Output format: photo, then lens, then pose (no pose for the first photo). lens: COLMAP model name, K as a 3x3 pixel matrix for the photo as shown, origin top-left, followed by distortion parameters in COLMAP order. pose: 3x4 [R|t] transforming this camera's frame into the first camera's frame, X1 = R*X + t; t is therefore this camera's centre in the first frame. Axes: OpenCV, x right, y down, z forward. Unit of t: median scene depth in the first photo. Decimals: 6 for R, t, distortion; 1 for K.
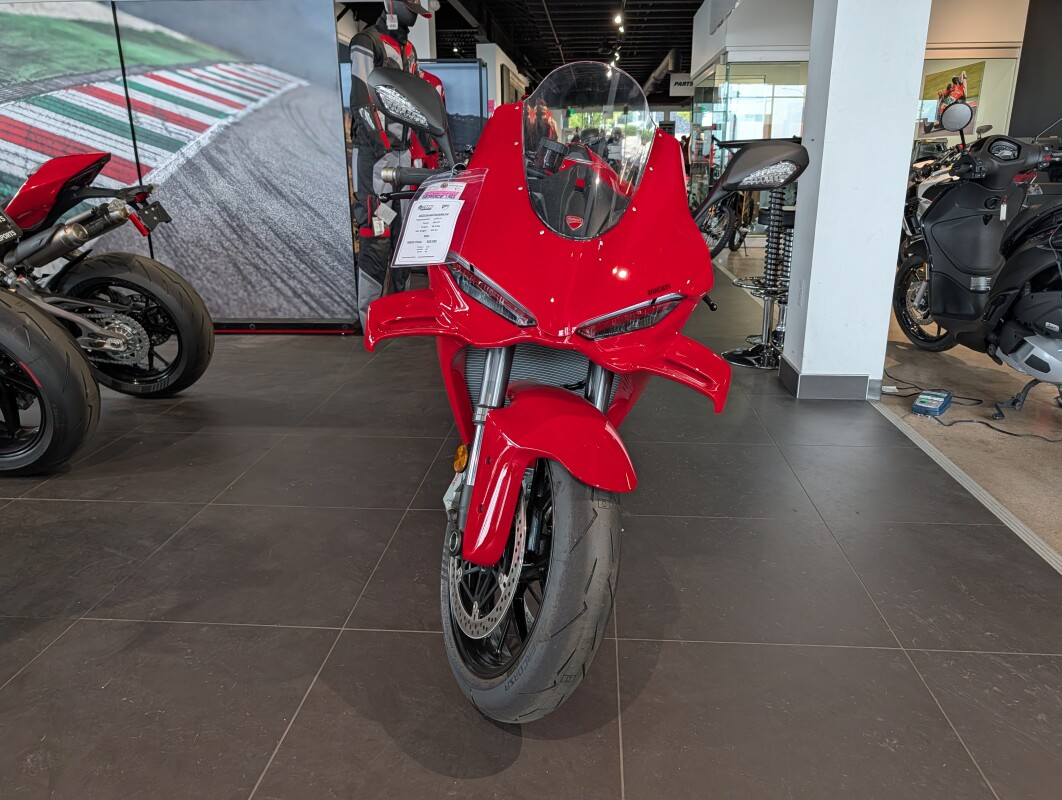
lens RADIAL K [[764.3, 0, 533.1], [0, 764.3, 390.2], [0, 0, 1]] dist [0.025090, -0.001855]
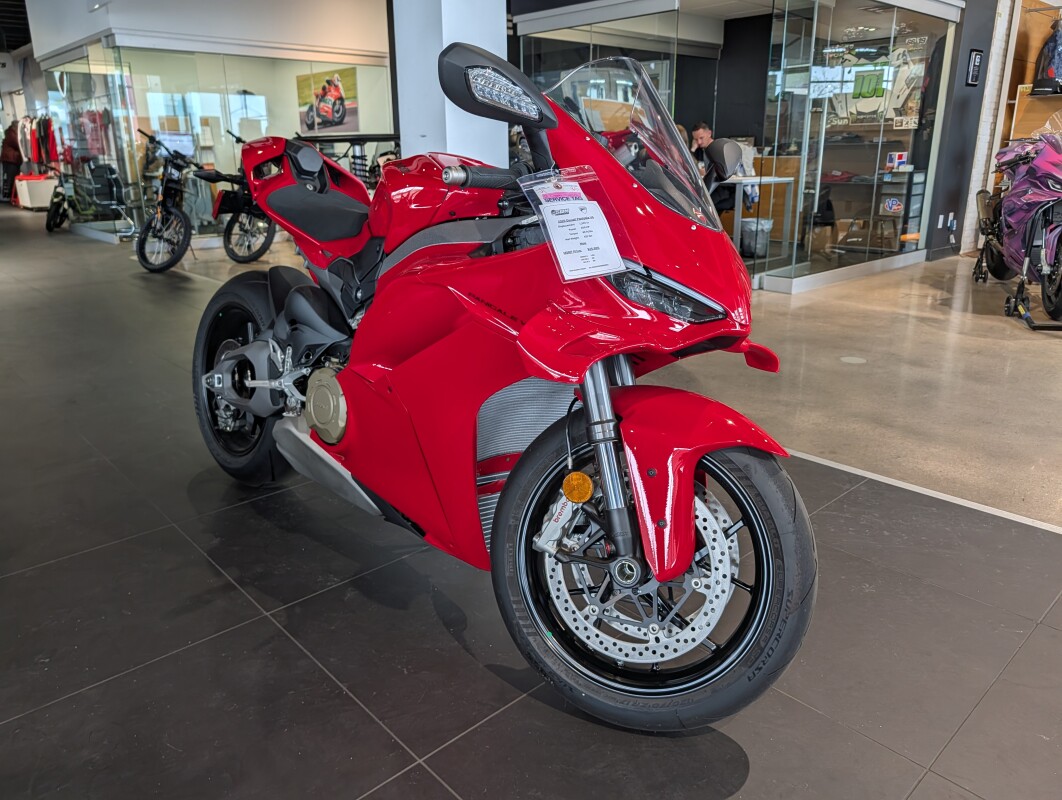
lens RADIAL K [[771.7, 0, 532.7], [0, 771.7, 376.7], [0, 0, 1]] dist [0.003445, -0.003683]
pose [[0.674356, -0.208815, 0.708266, -0.764928], [0.215268, 0.973112, 0.081937, -0.126483], [-0.706331, 0.097213, 0.701174, 0.399639]]
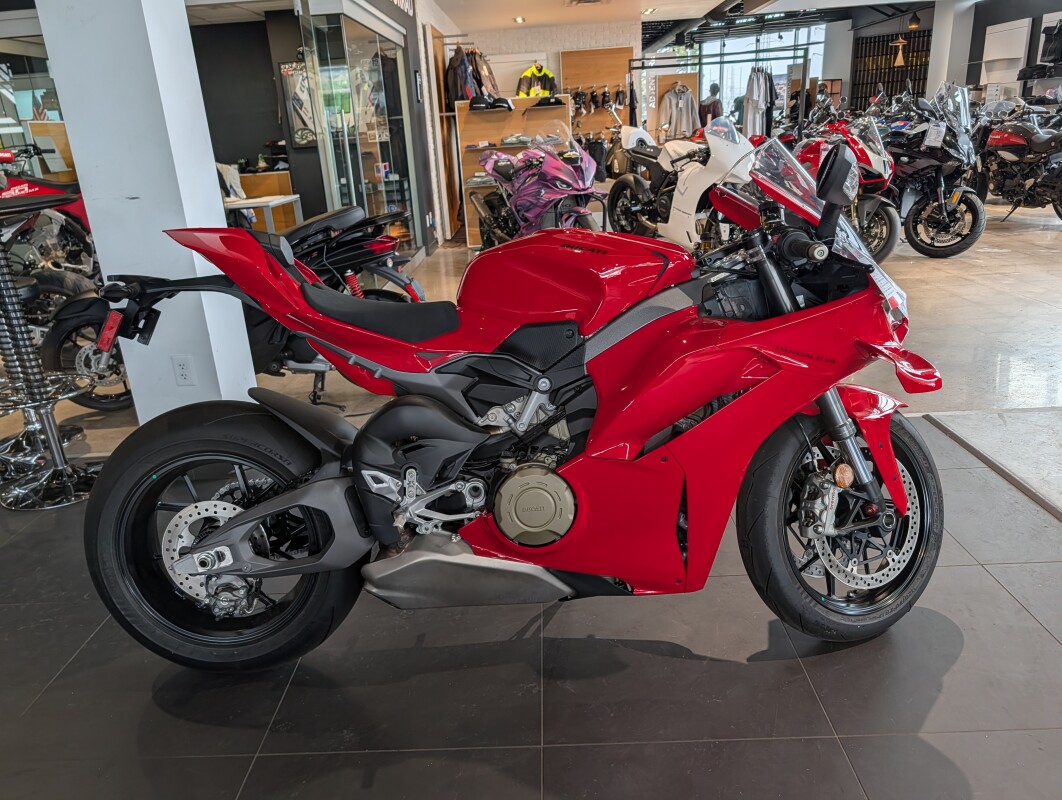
lens RADIAL K [[773.3, 0, 531.0], [0, 773.3, 400.0], [0, 0, 1]] dist [-0.001608, -0.002741]
pose [[-0.063118, -0.324050, 0.943932, -1.156427], [0.342025, 0.881518, 0.325493, -0.565594], [-0.937569, 0.343393, 0.055194, 1.370131]]
